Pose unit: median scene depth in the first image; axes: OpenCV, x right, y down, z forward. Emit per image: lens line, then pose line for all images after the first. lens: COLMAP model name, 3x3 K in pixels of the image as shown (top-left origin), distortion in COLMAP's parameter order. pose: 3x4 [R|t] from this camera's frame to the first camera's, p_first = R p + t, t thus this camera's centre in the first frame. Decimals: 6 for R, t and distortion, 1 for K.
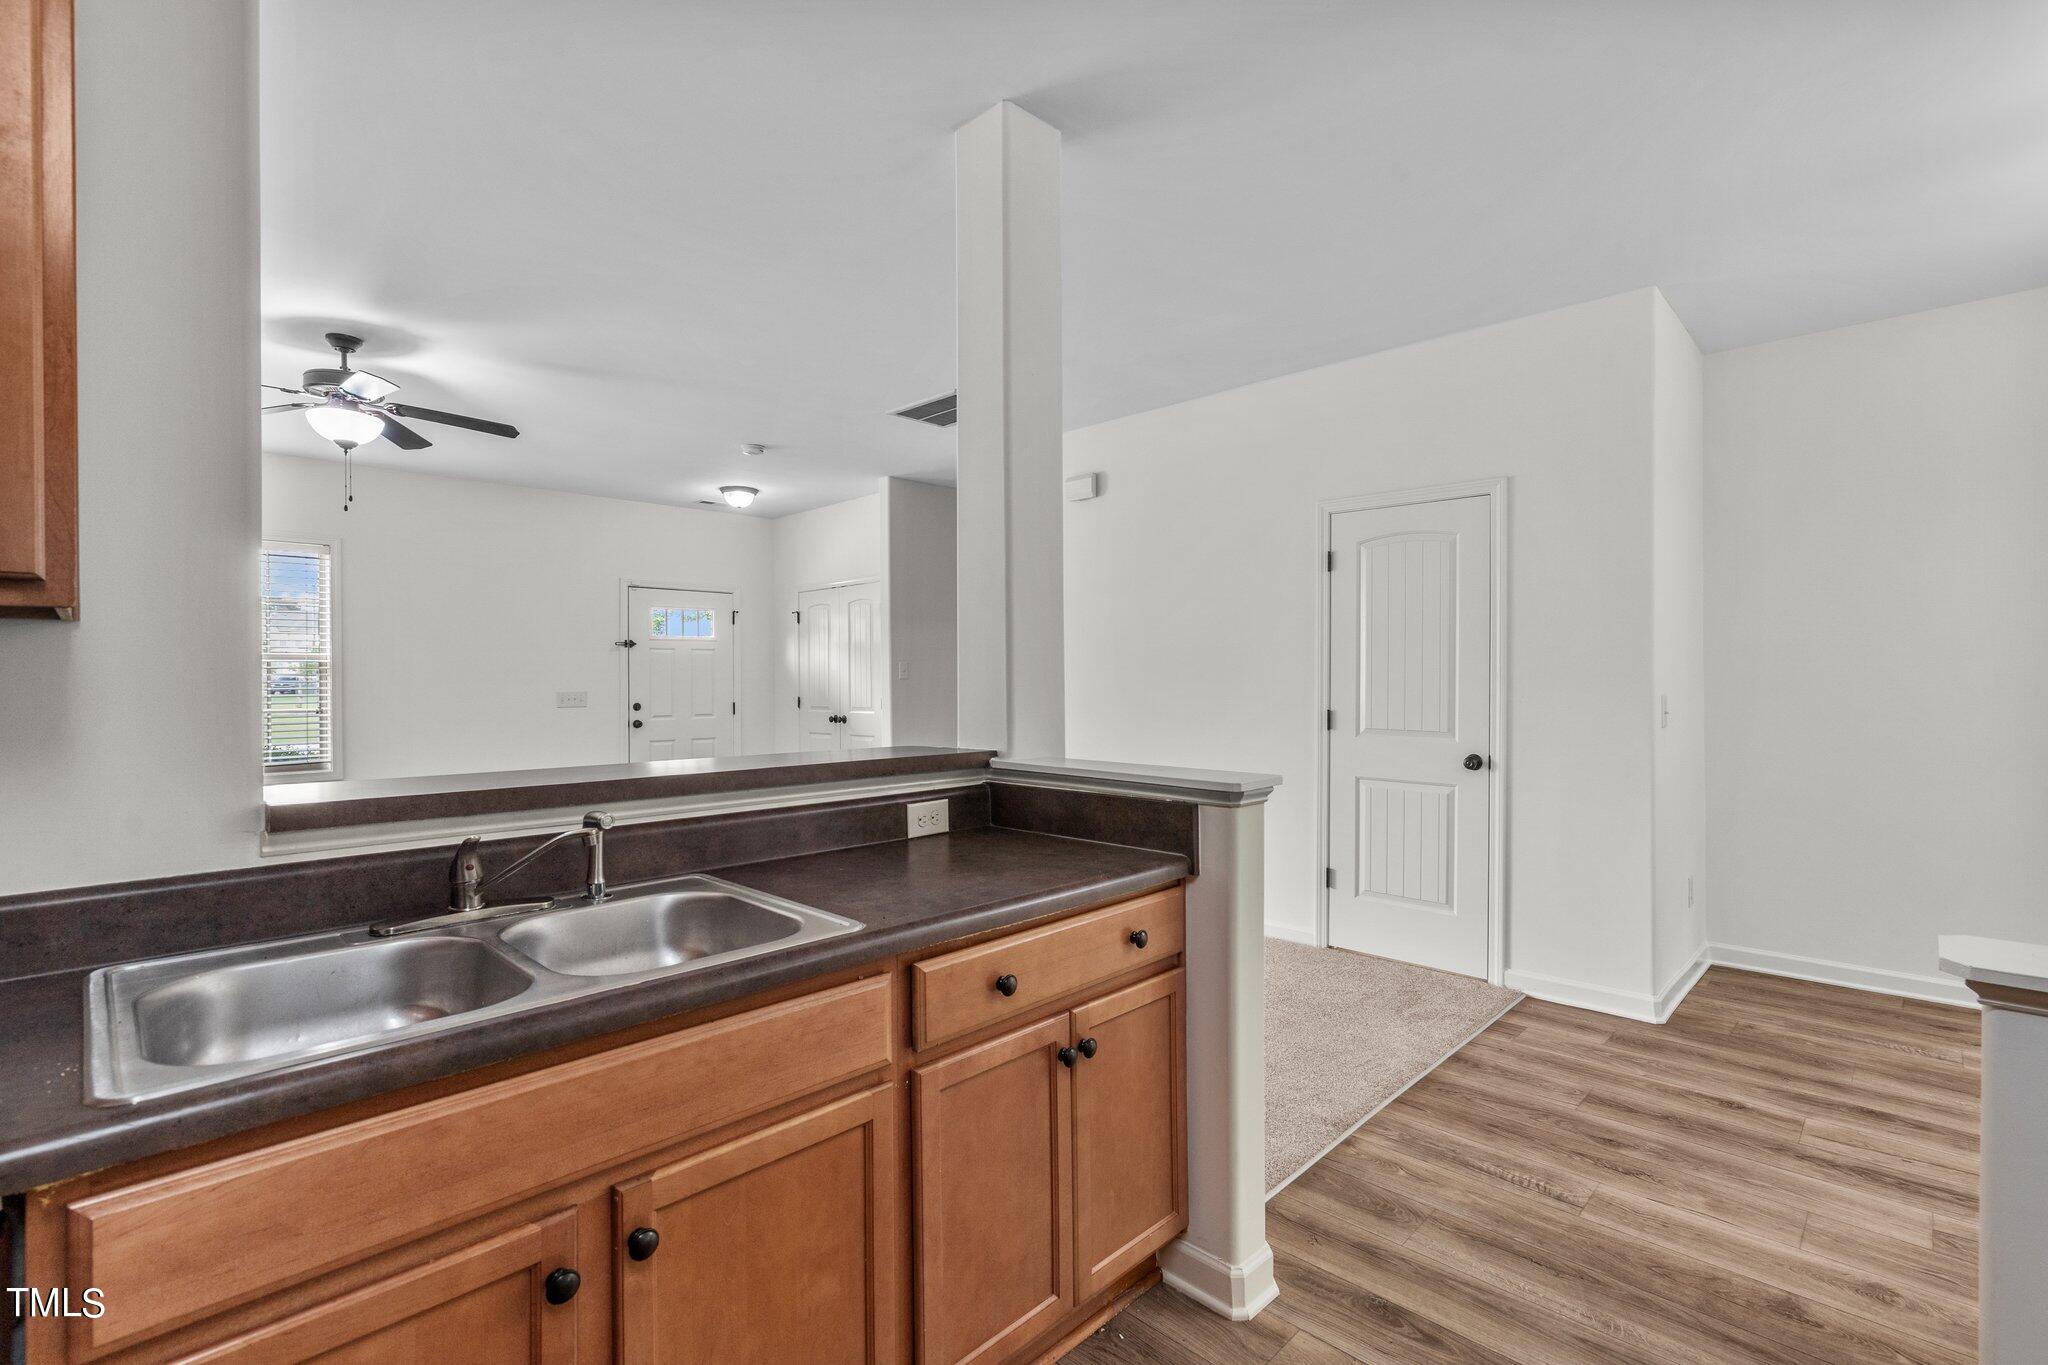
lens RADIAL K [[926.8, 0, 1029.0], [0, 926.8, 683.8], [0, 0, 1]] dist [-0.002621, 0.001564]
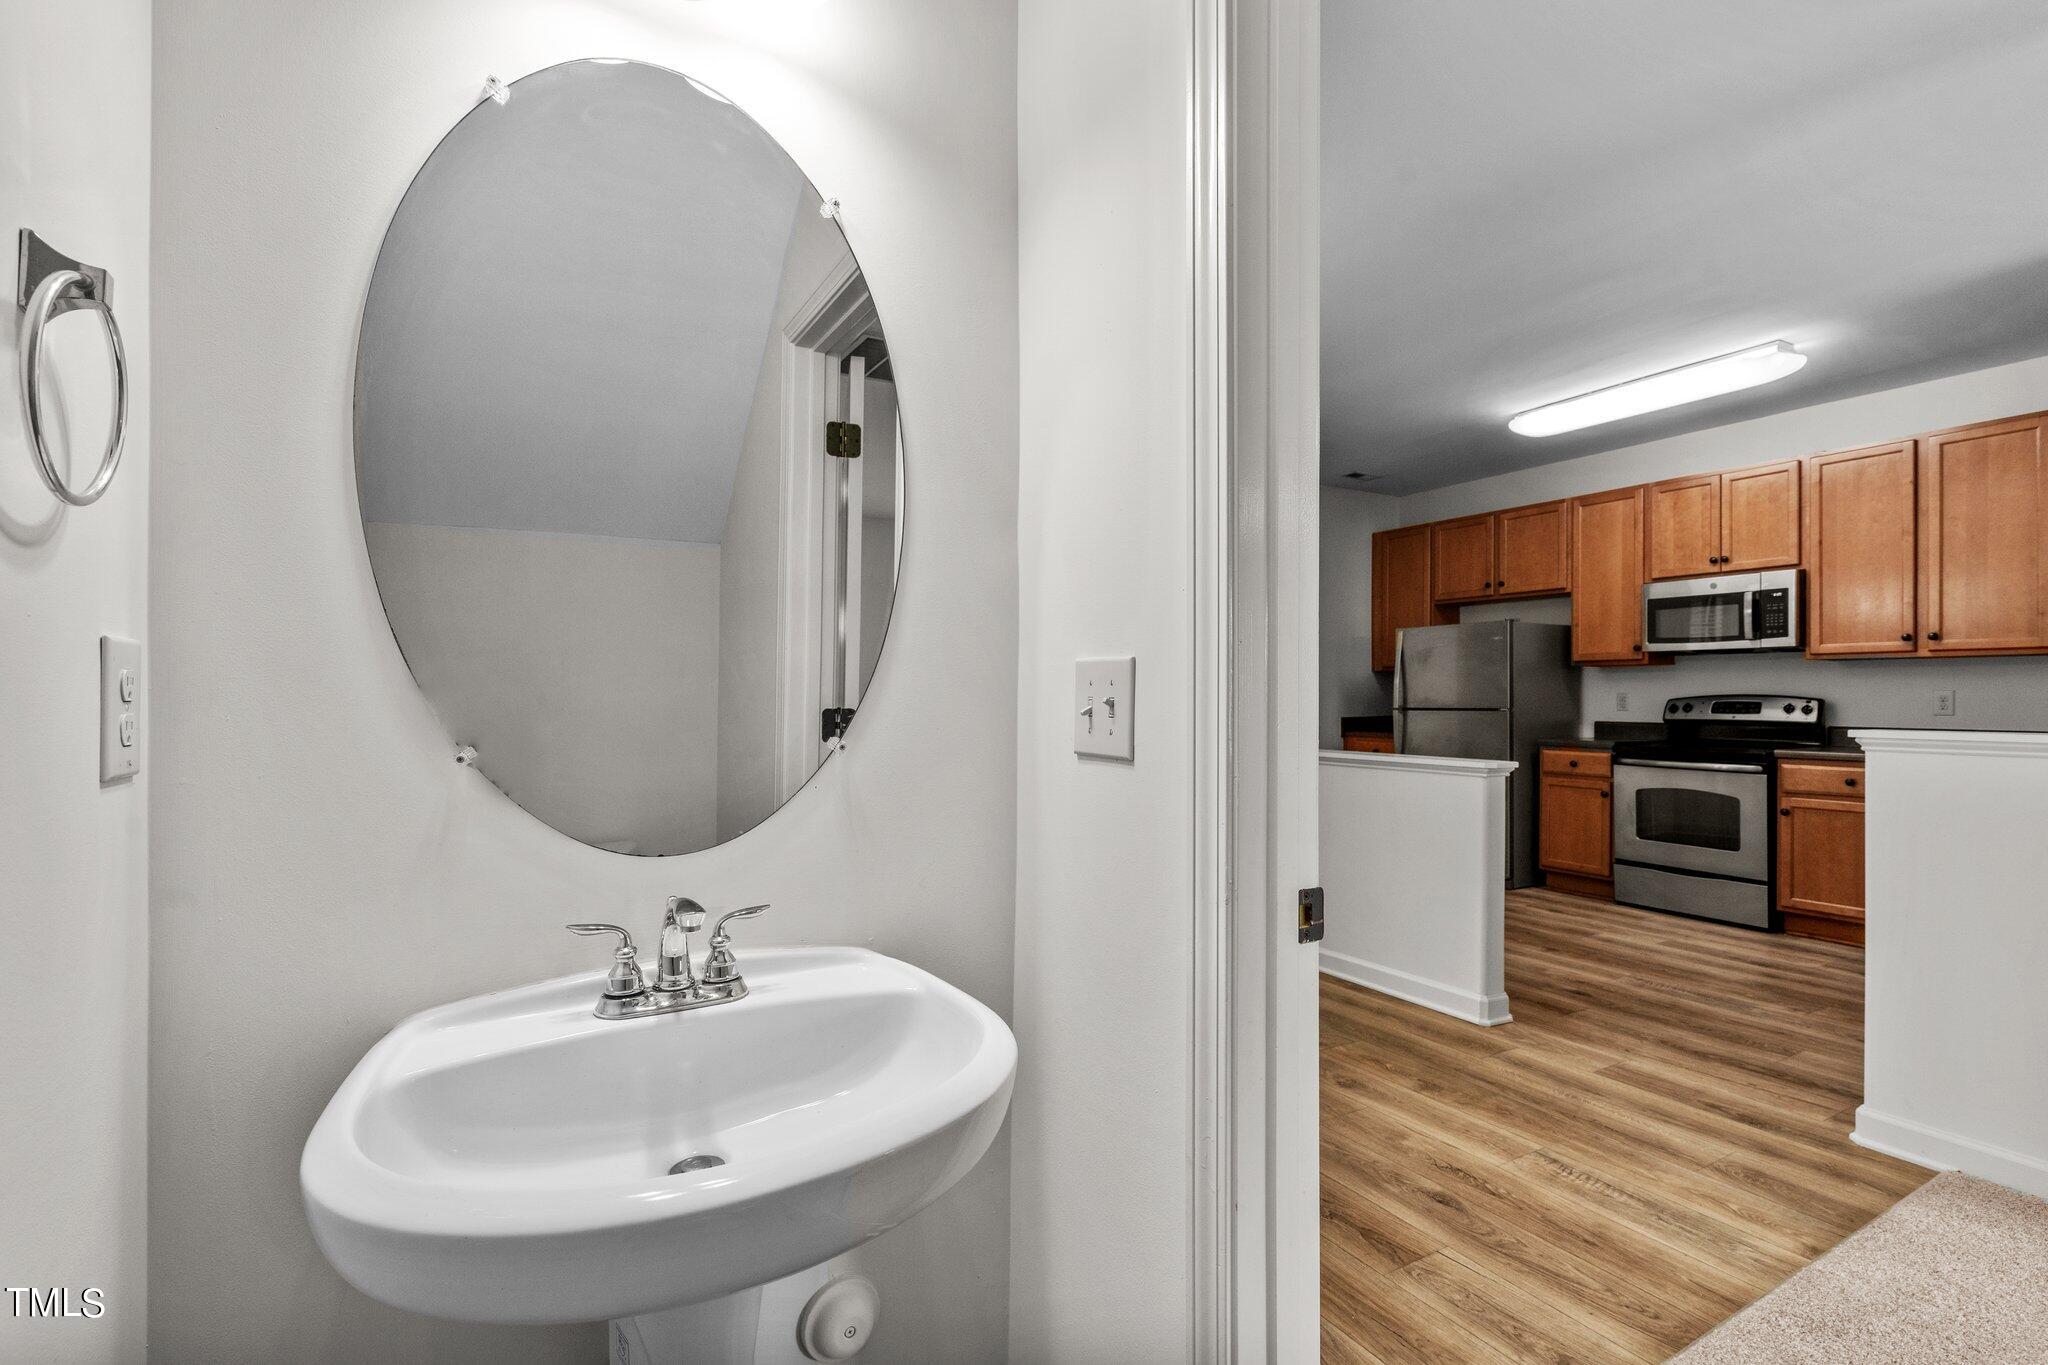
lens RADIAL K [[932.8, 0, 1028.4], [0, 932.8, 698.6], [0, 0, 1]] dist [-0.003478, 0.000003]
pose [[-0.961664, -0.001311, 0.274226, 0.837656], [0.001058, 0.999963, 0.008491, 0.037740], [-0.274227, 0.008456, -0.961628, 2.110433]]
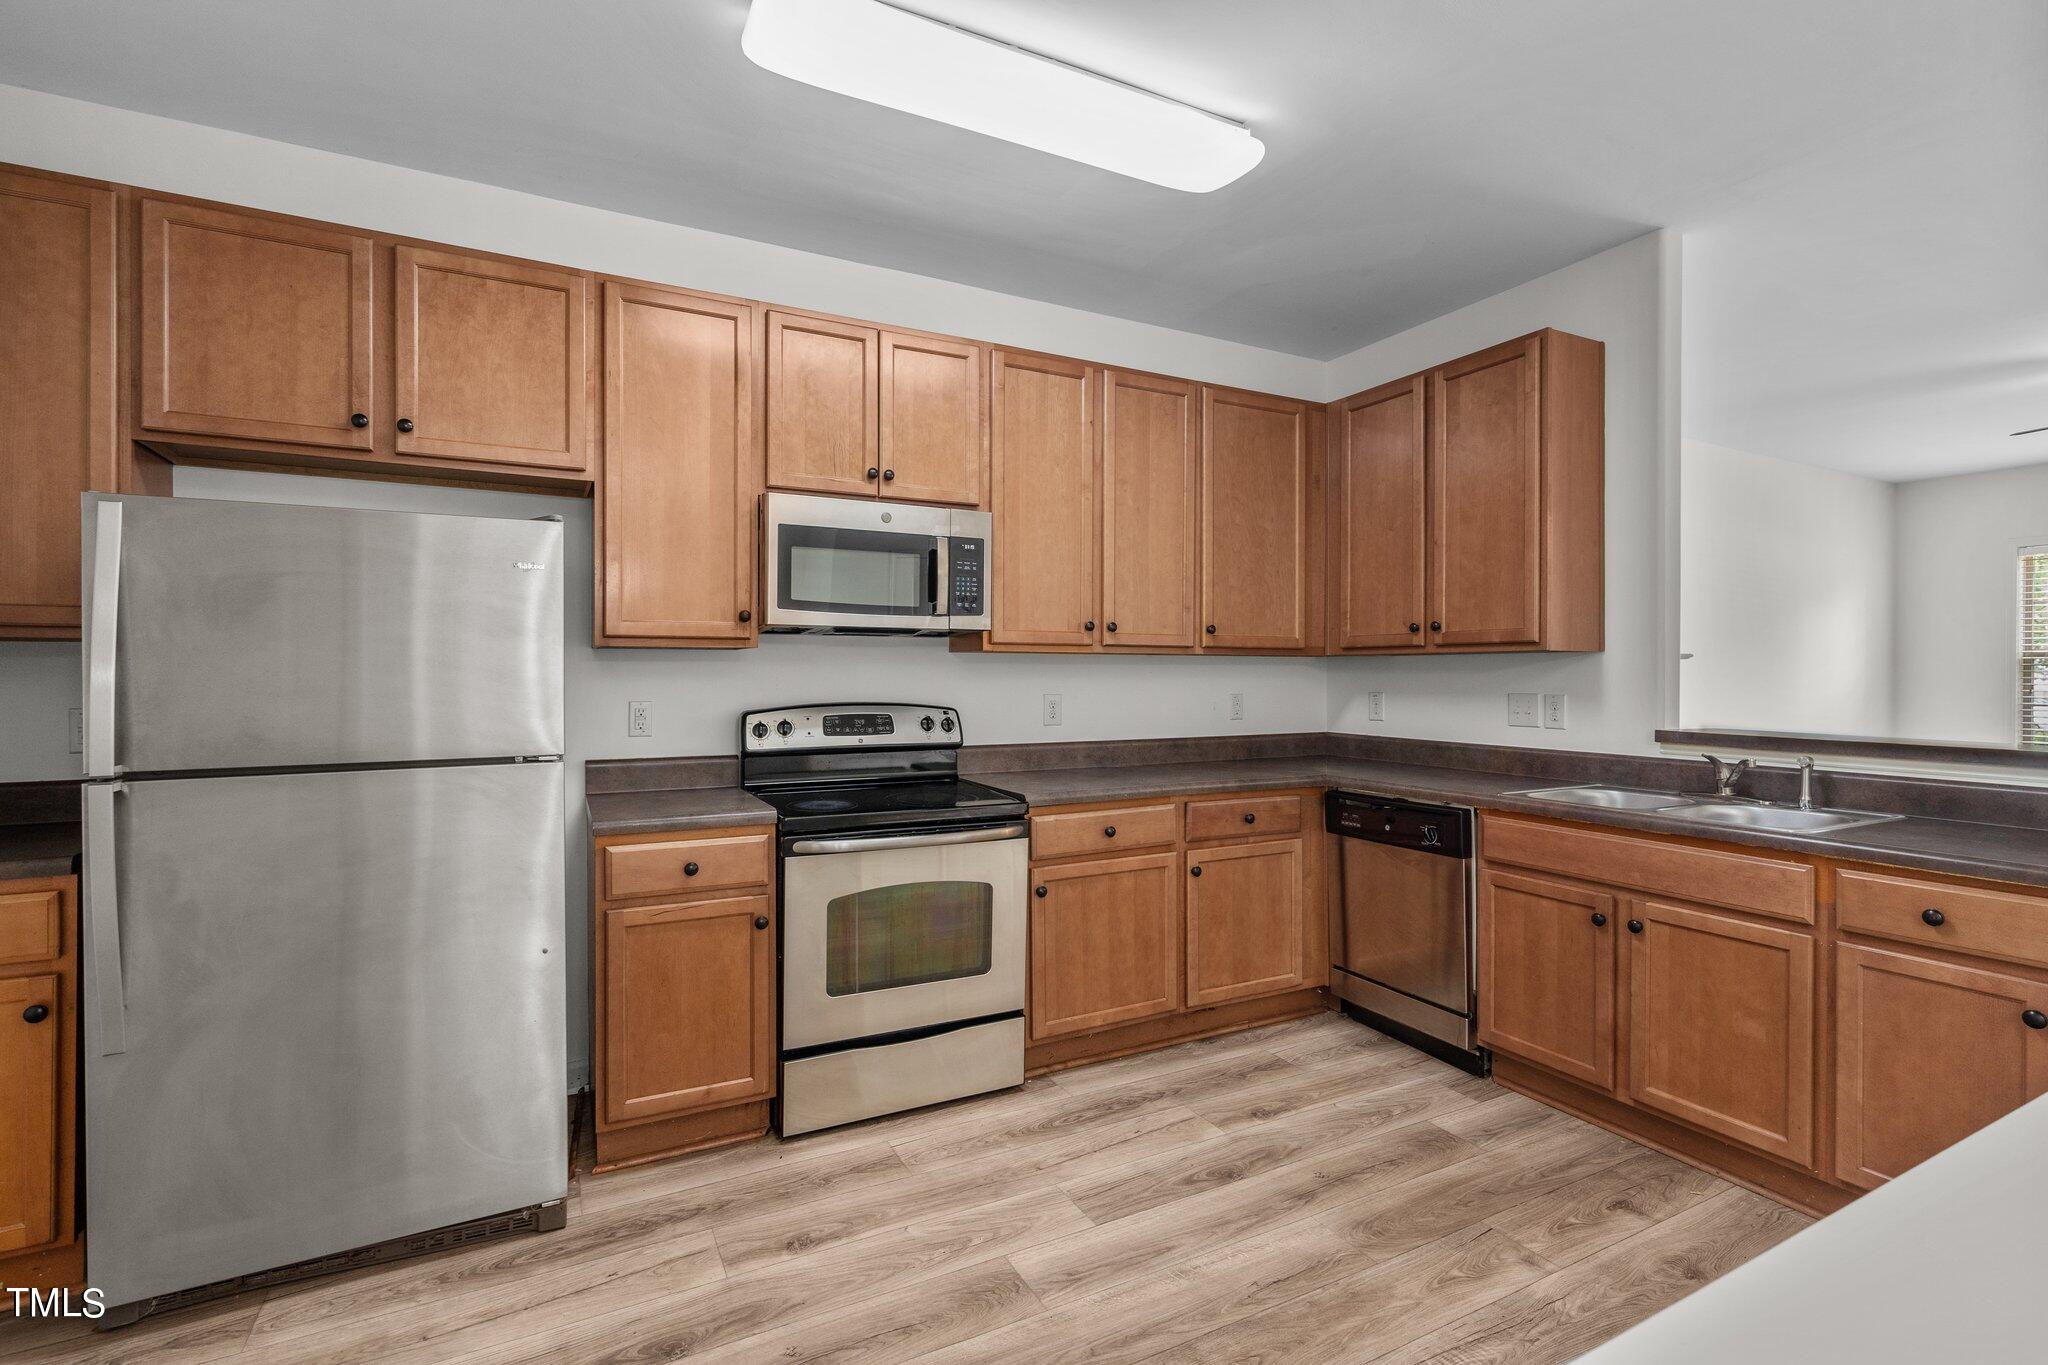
lens RADIAL K [[938.2, 0, 1027.8], [0, 938.2, 678.7], [0, 0, 1]] dist [-0.004964, 0.000526]
pose [[-0.310334, 0.007929, -0.950595, 1.041541], [-0.007870, 0.999910, 0.010910, -0.004038], [0.950595, 0.010867, -0.310243, 0.142652]]
